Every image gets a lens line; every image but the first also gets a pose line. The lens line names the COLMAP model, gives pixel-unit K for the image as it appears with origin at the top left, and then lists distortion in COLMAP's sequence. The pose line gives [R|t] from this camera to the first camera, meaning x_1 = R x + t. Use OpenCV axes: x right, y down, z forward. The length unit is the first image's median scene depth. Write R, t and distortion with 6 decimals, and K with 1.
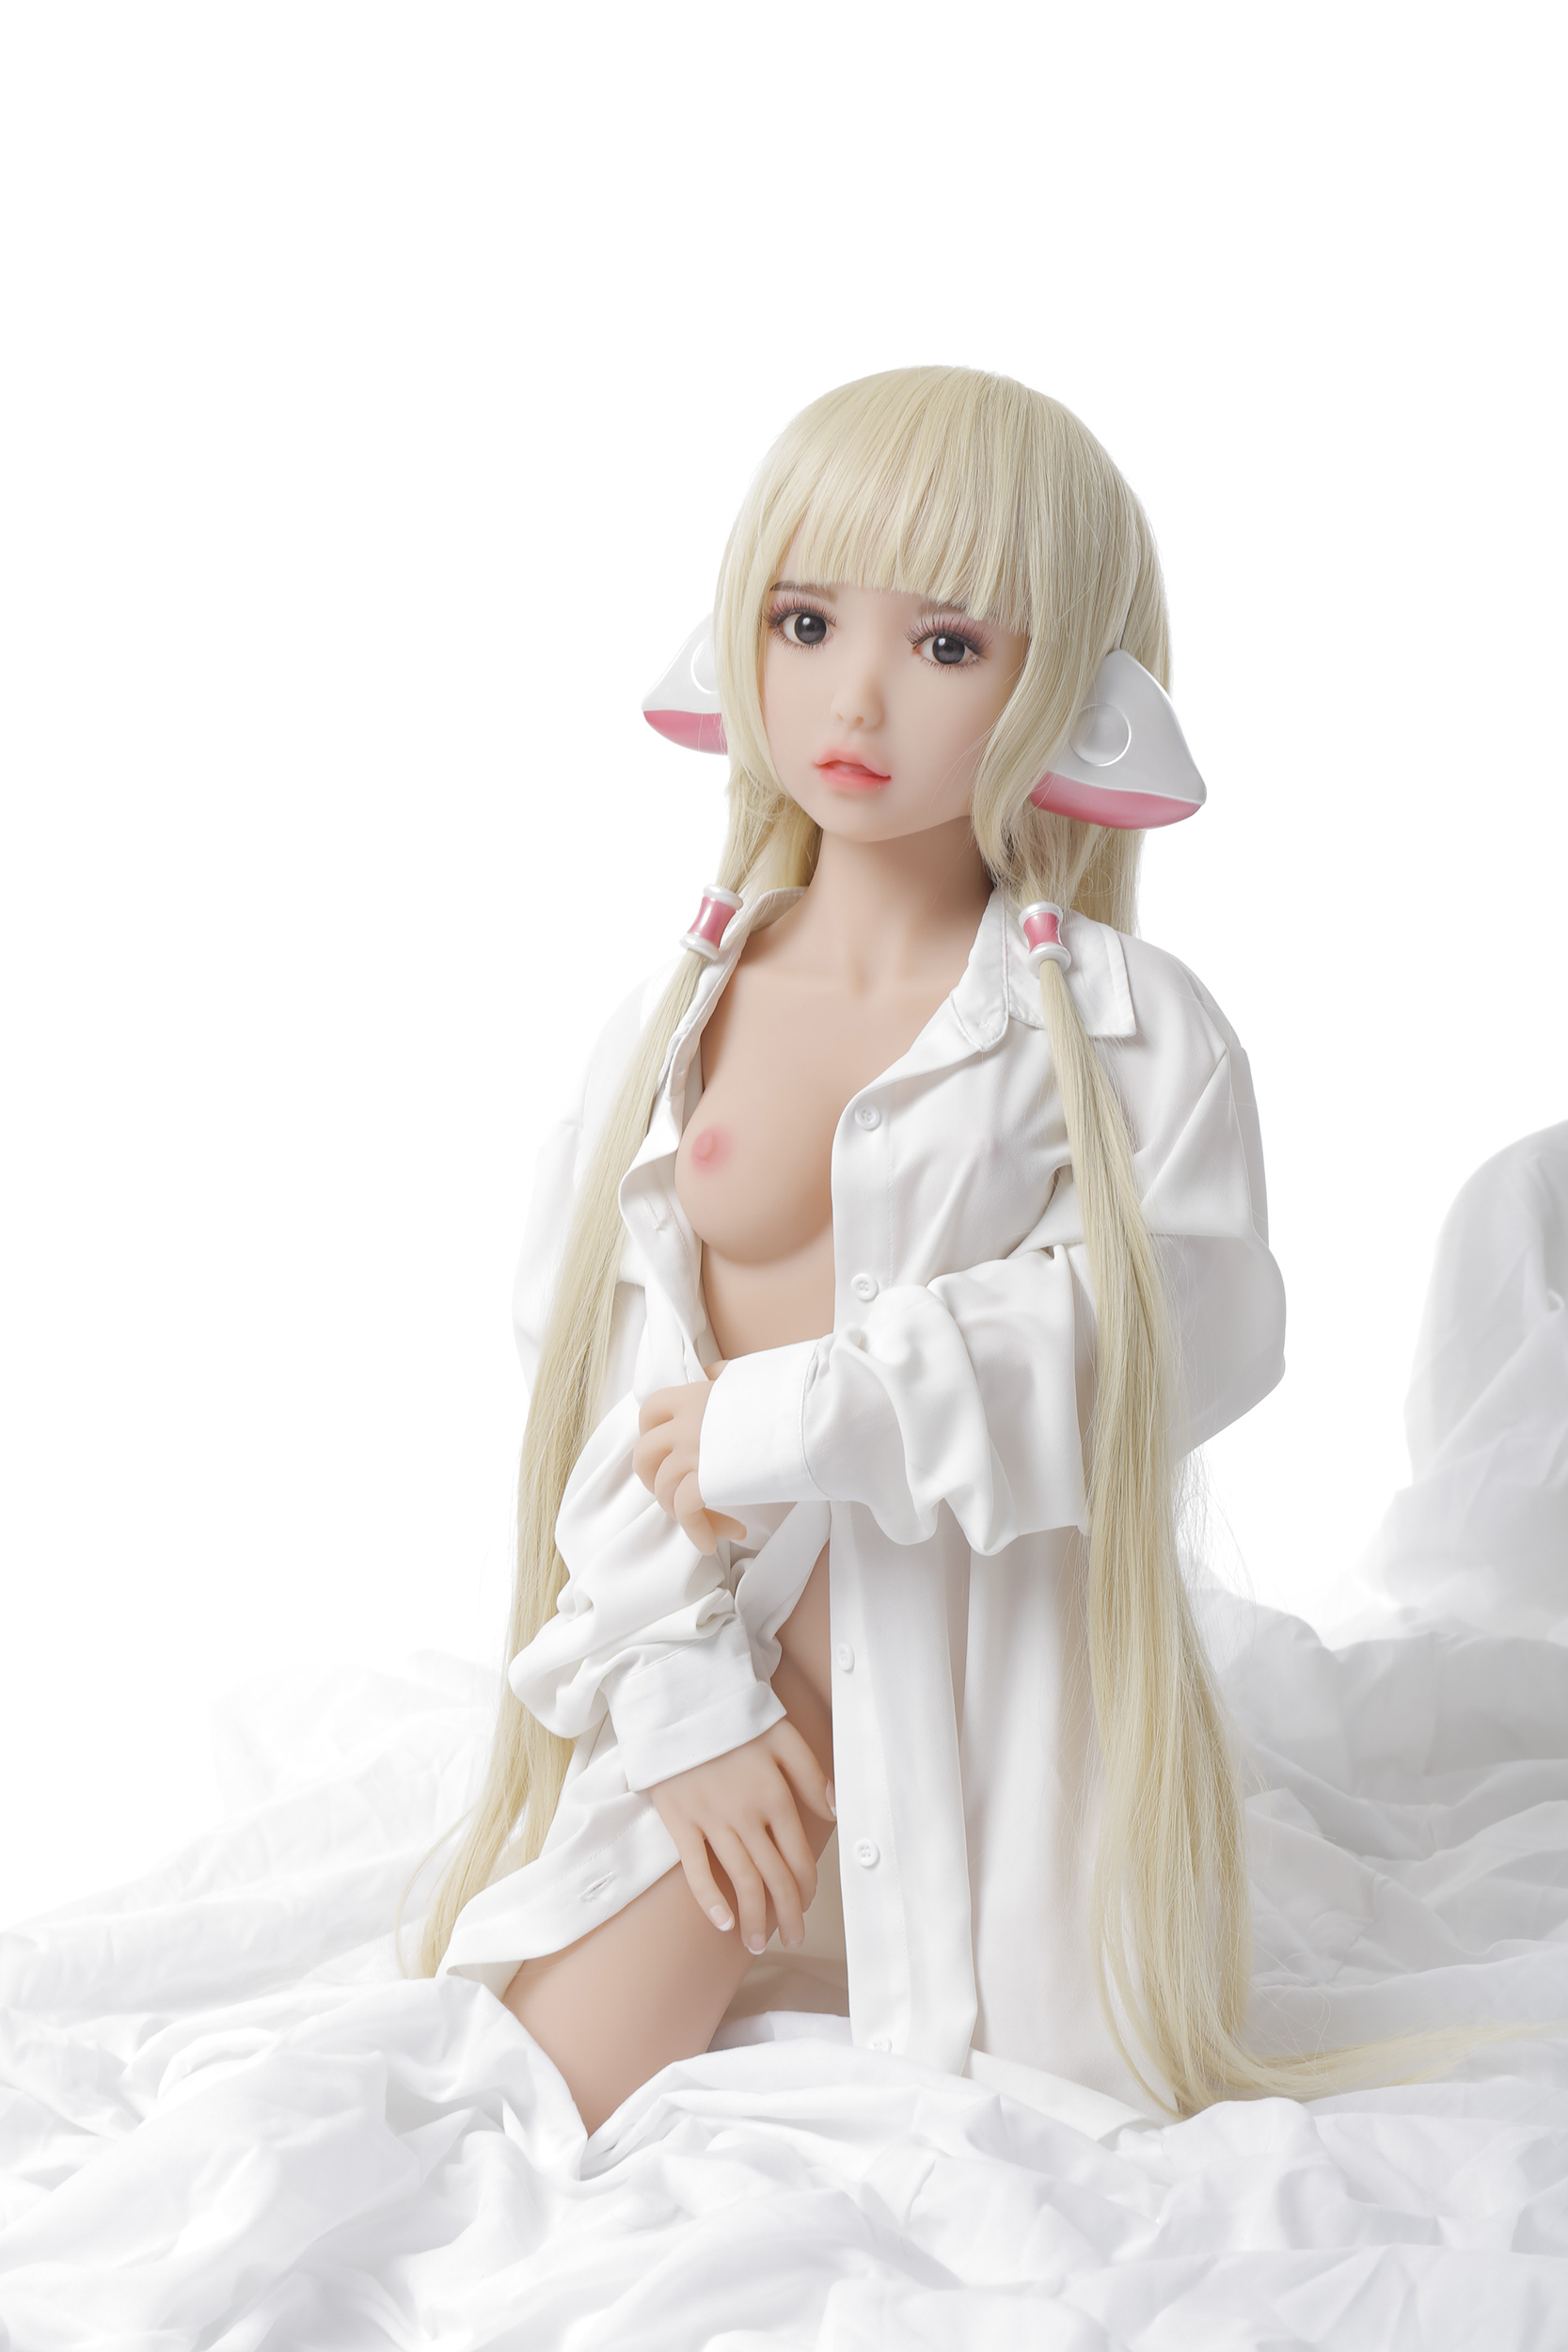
lens RADIAL K [[4161.5, 0, 784.0], [0, 4161.5, 1176.0], [0, 0, 1]] dist [0.034947, 0.360358]
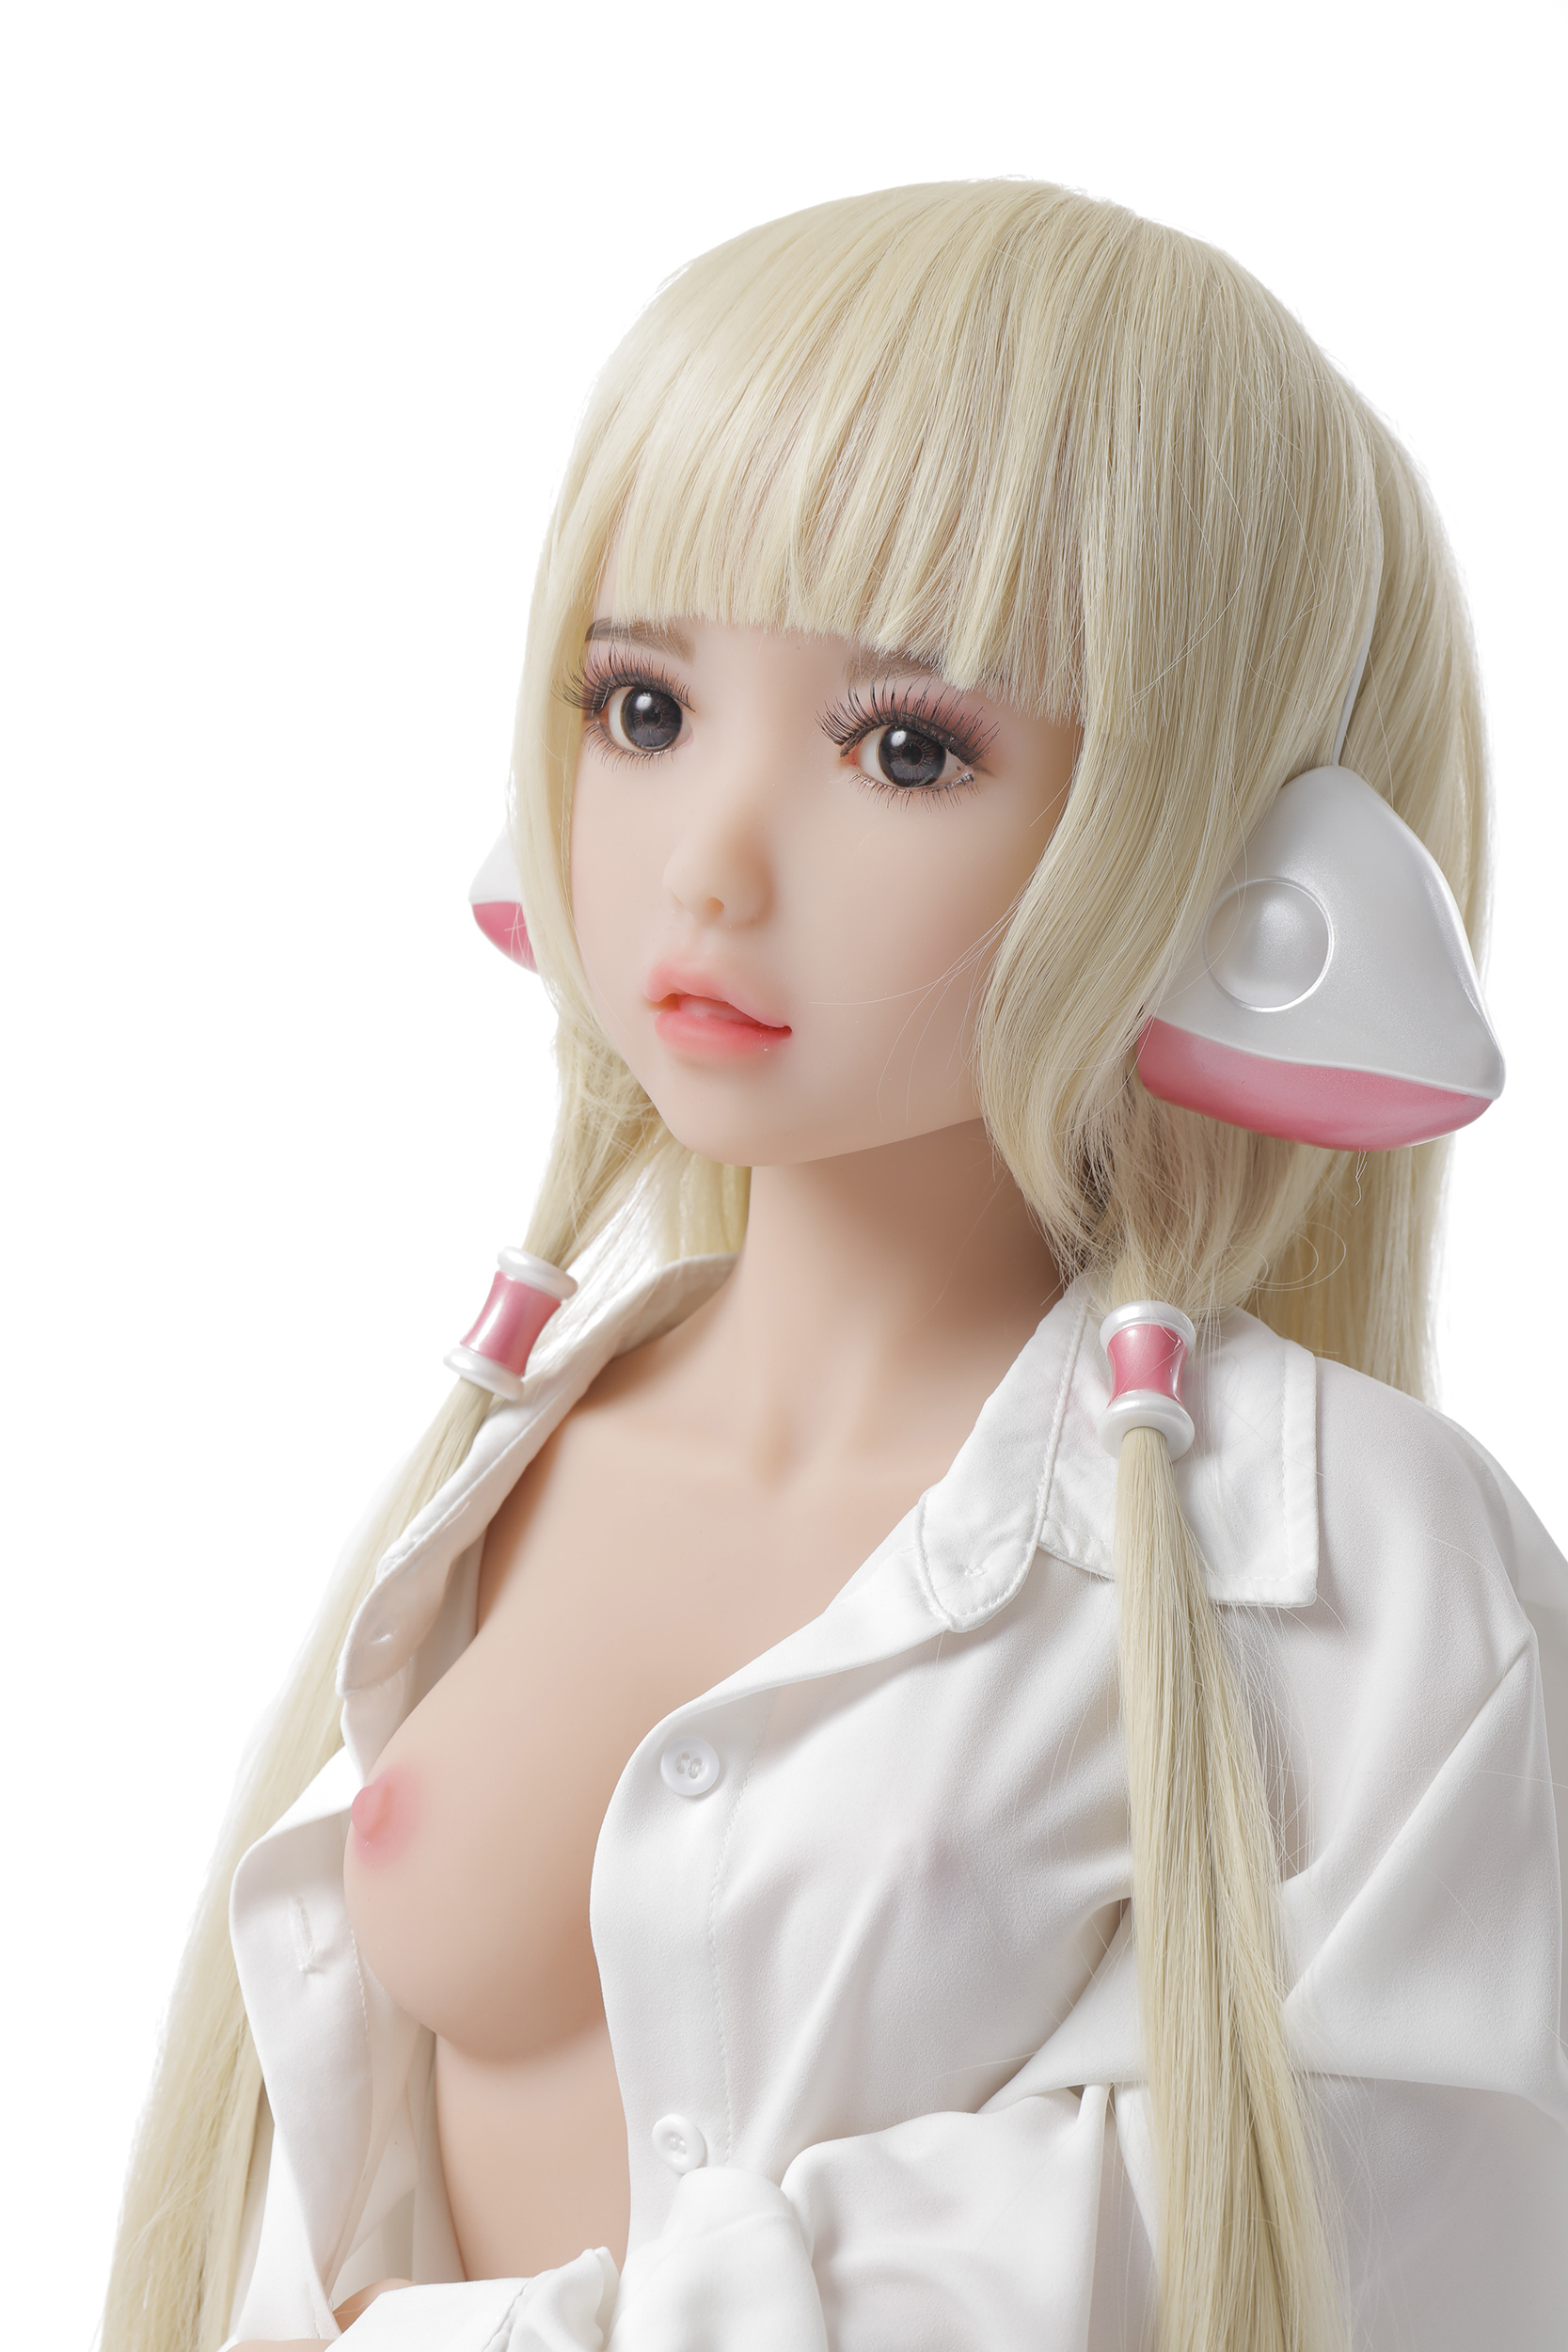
lens RADIAL K [[4161.5, 0, 784.0], [0, 4161.5, 1176.0], [0, 0, 1]] dist [0.034947, 0.360358]
pose [[0.973198, 0.017028, -0.229338, 0.131923], [-0.034321, 0.996841, -0.071630, -0.046006], [0.227393, 0.077581, 0.970708, 0.548899]]
